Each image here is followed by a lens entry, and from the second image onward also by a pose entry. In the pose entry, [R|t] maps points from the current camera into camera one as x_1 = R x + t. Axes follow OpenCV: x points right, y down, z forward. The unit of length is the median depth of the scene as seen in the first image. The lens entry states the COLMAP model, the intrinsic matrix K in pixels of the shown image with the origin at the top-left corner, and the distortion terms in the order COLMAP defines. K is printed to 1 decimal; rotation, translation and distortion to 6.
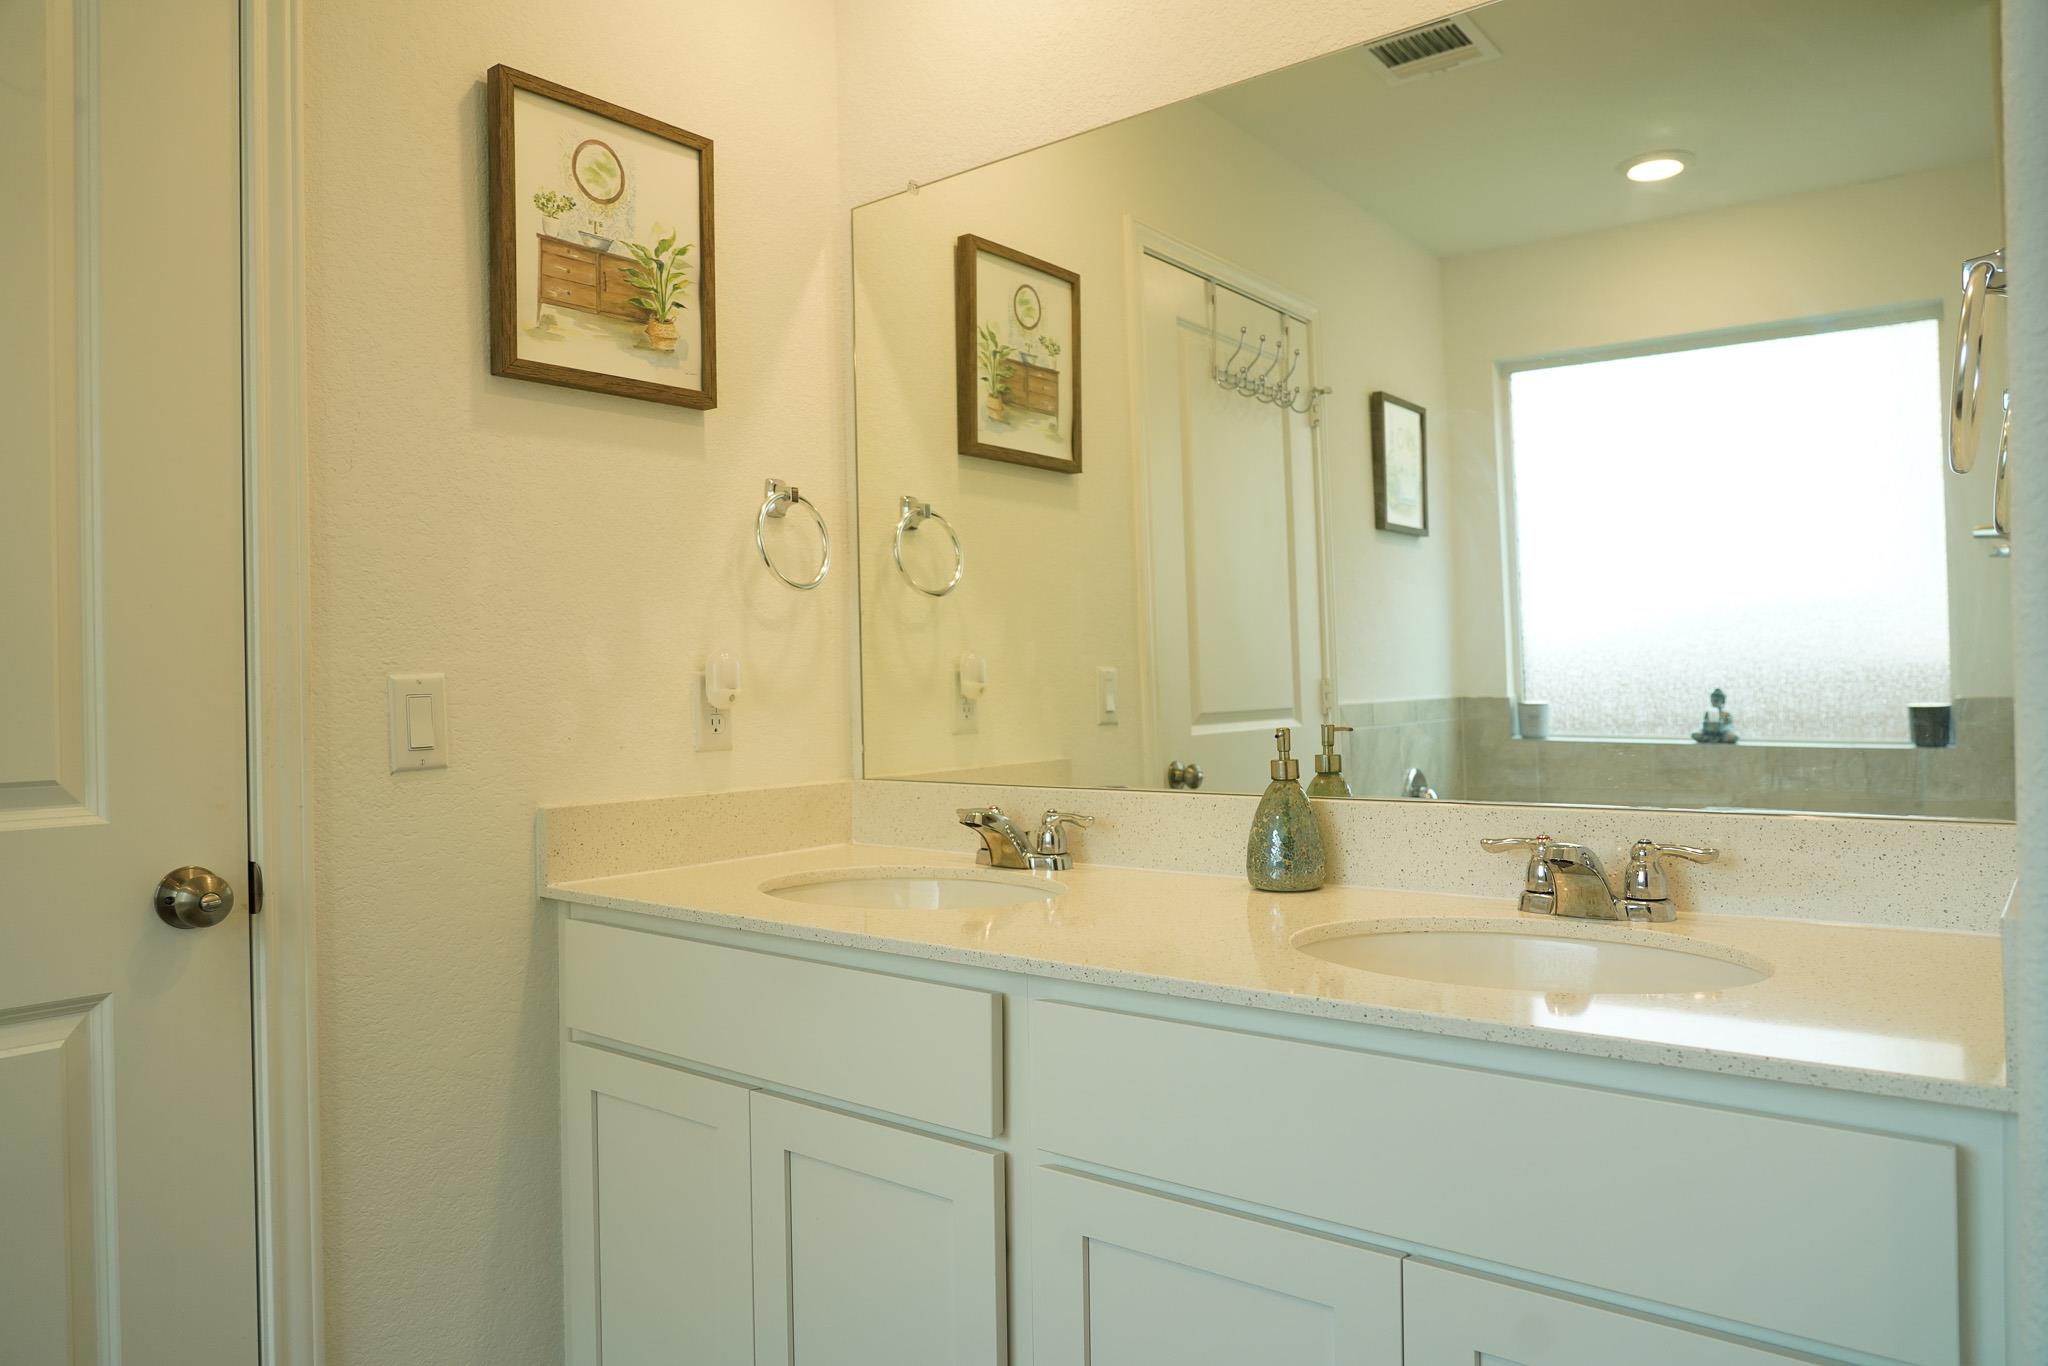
lens RADIAL K [[1371.1, 0, 1015.8], [0, 1371.1, 689.6], [0, 0, 1]] dist [-0.033646, 0.021455]
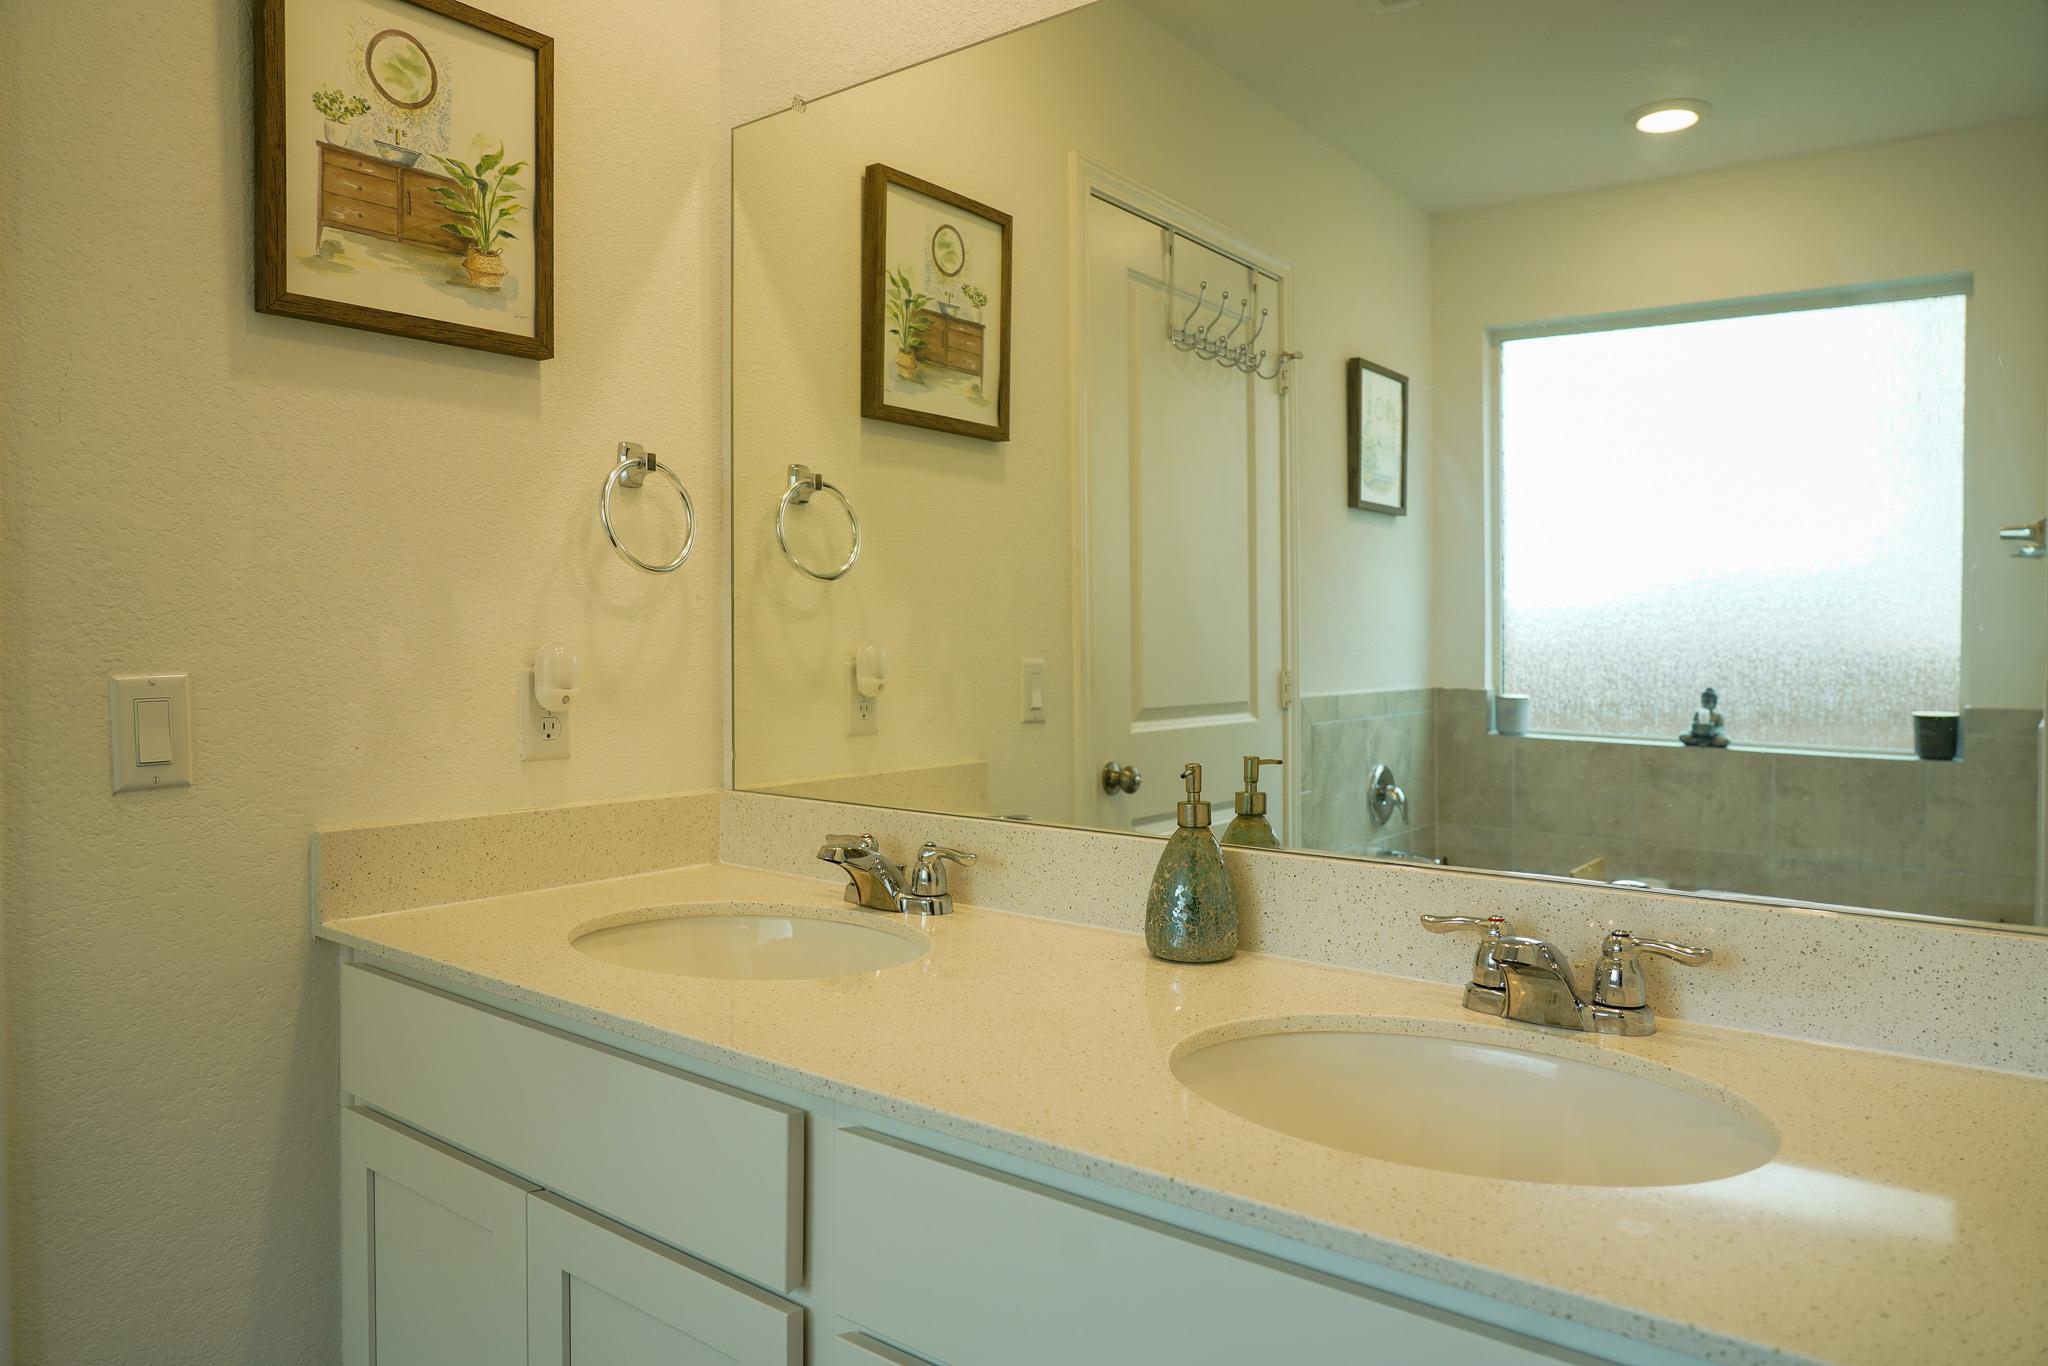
lens RADIAL K [[1371.1, 0, 1015.8], [0, 1371.1, 689.6], [0, 0, 1]] dist [-0.033646, 0.021455]
pose [[0.999644, 0.025427, 0.008140, 0.053588], [-0.025675, 0.999159, 0.031982, -0.027691], [-0.007320, -0.032179, 0.999455, 0.115281]]
